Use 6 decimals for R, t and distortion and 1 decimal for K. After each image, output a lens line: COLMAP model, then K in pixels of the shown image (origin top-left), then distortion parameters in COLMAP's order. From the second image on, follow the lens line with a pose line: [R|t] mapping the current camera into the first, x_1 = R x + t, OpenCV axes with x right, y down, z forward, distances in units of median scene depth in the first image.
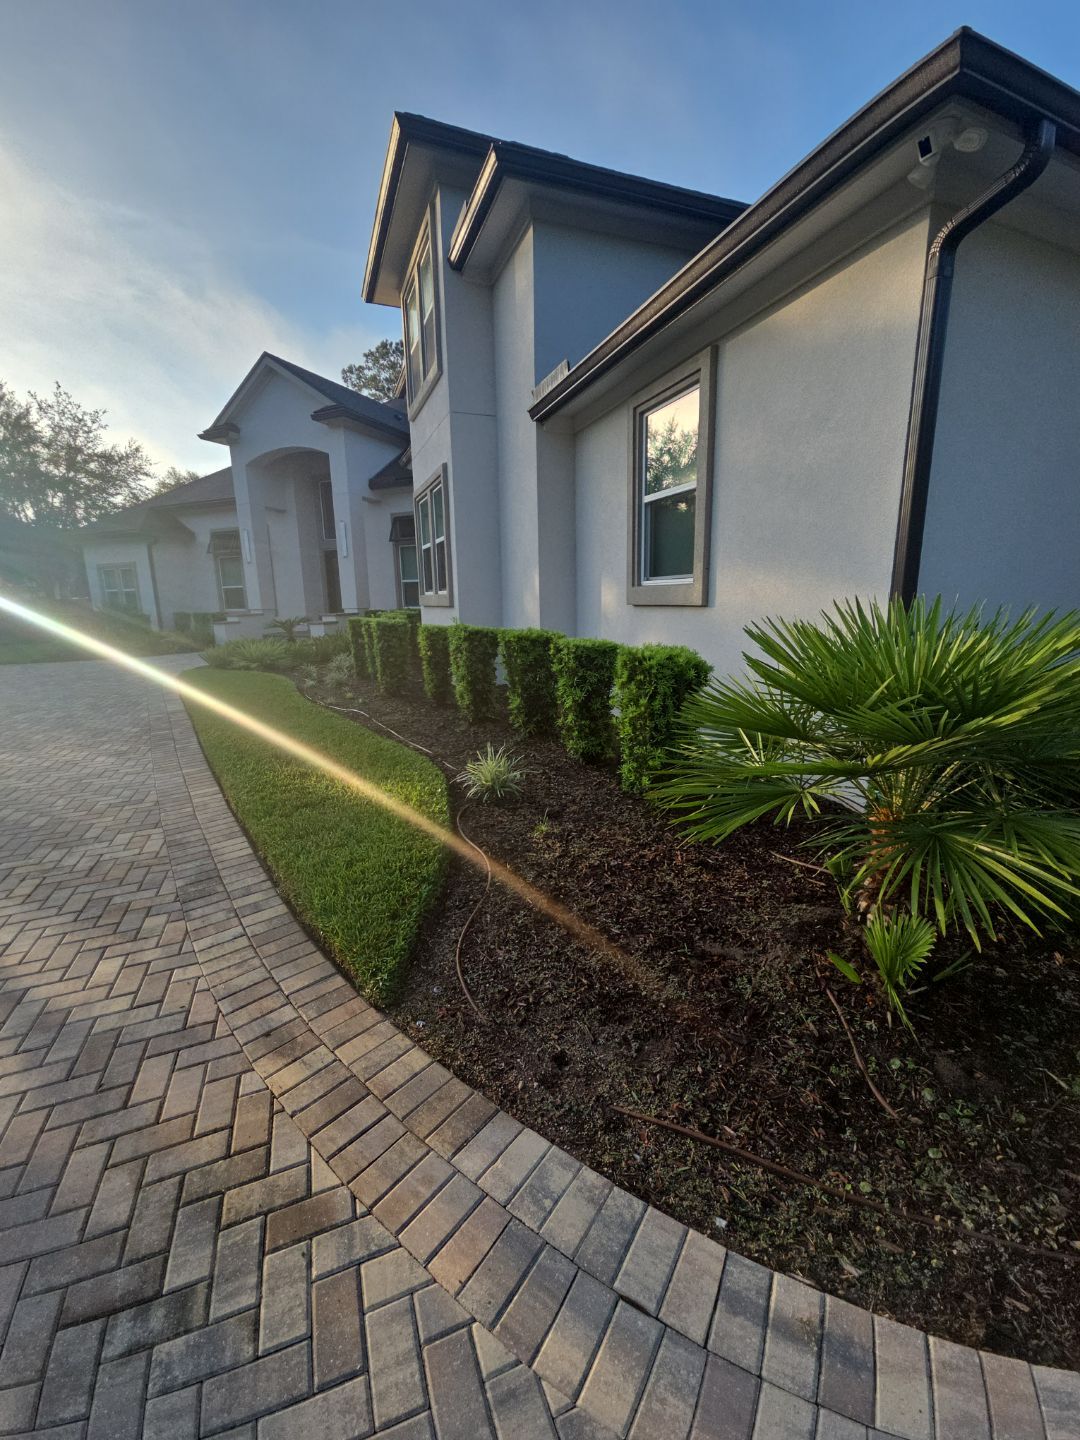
lens RADIAL K [[576.3, 0, 540.0], [0, 576.3, 720.0], [0, 0, 1]] dist [0.033076, -0.020764]
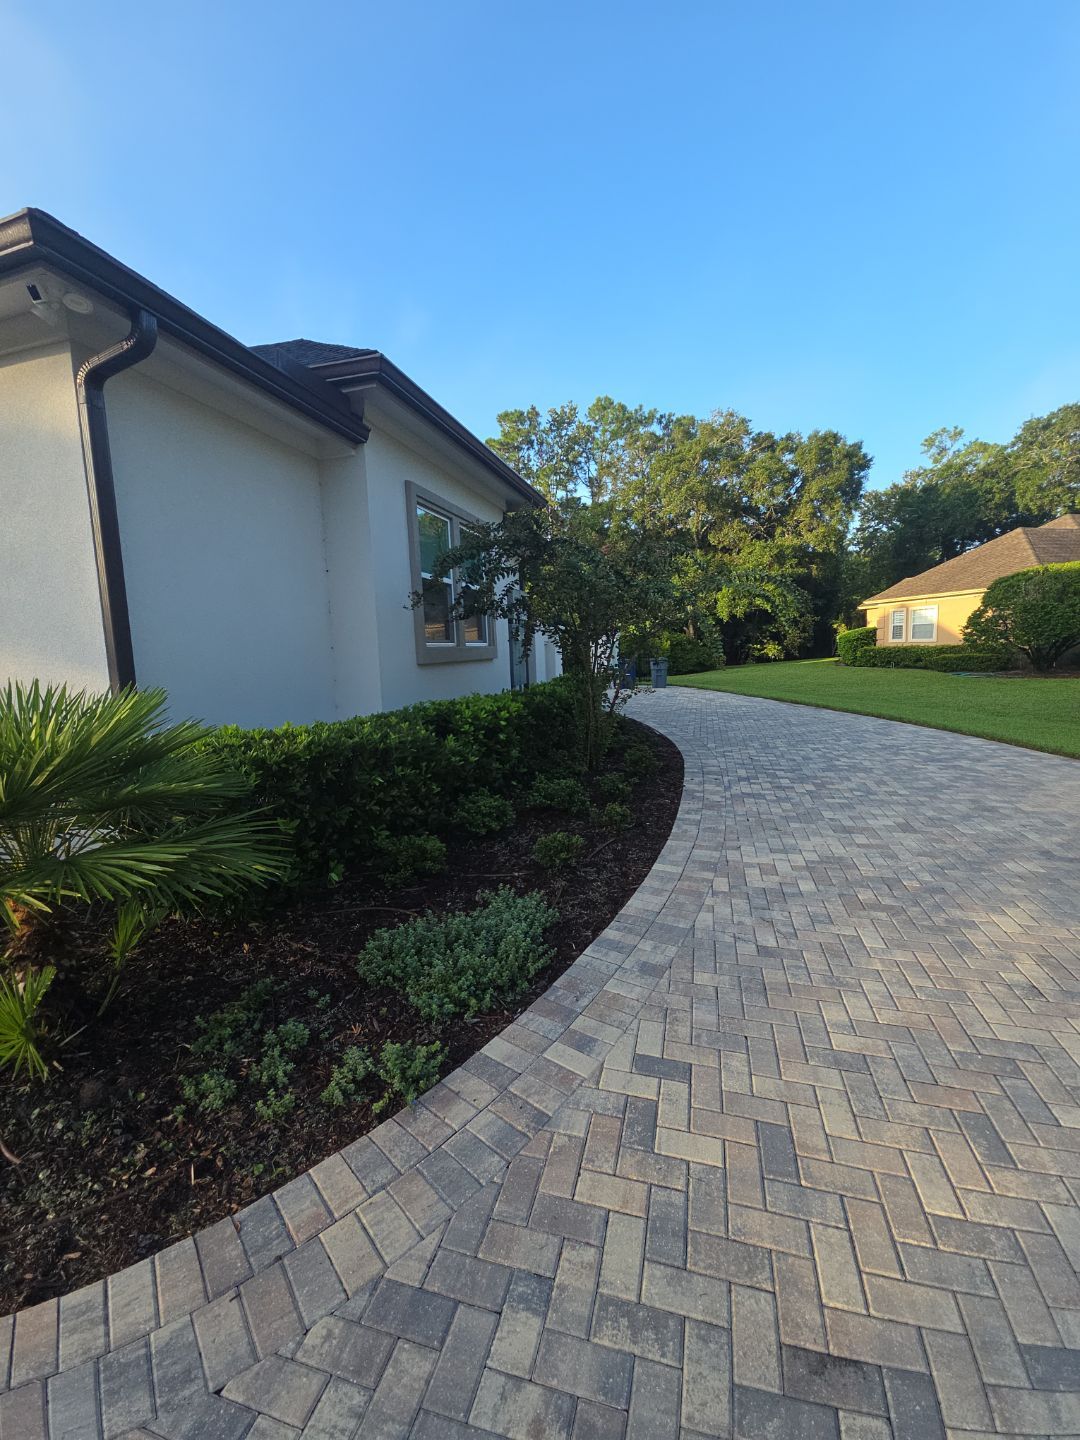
lens RADIAL K [[576.3, 0, 540.0], [0, 576.3, 720.0], [0, 0, 1]] dist [0.033076, -0.020764]
pose [[0.604960, -0.095832, 0.790468, 0.282963], [0.178129, 0.983859, -0.017048, 0.042275], [-0.776076, 0.151119, 0.612266, -0.356345]]
